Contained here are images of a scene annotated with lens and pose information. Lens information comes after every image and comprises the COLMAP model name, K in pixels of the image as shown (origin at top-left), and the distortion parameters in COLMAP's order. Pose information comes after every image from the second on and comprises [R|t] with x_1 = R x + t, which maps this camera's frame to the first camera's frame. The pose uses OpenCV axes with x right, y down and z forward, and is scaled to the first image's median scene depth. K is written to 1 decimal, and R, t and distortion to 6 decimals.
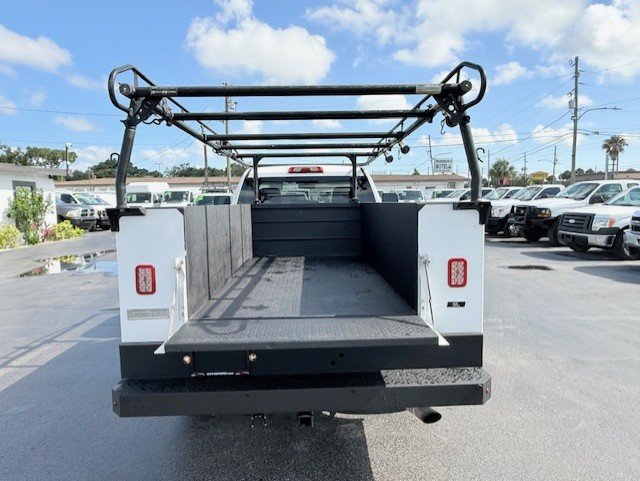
lens RADIAL K [[470.3, 0, 320.0], [0, 470.3, 240.5], [0, 0, 1]] dist [0.032279, -0.046004]
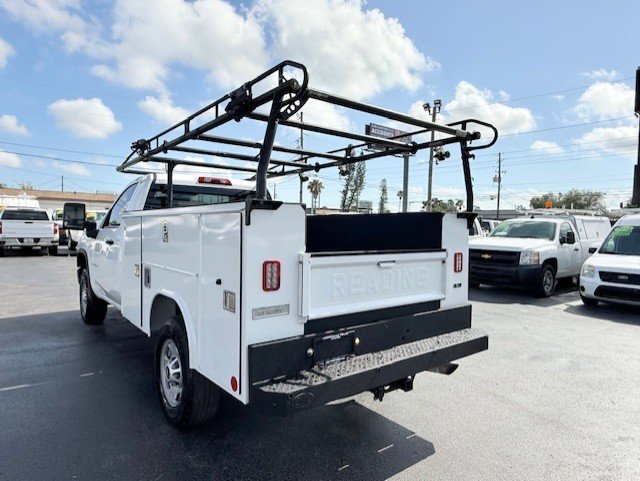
lens RADIAL K [[491.2, 0, 320.0], [0, 491.2, 240.5], [0, 0, 1]] dist [-0.004924, -0.001084]
pose [[0.741129, 0.017123, 0.671144, -0.561033], [0.031448, 0.997692, -0.060181, 0.043175], [-0.670626, 0.065708, 0.738880, 0.102795]]
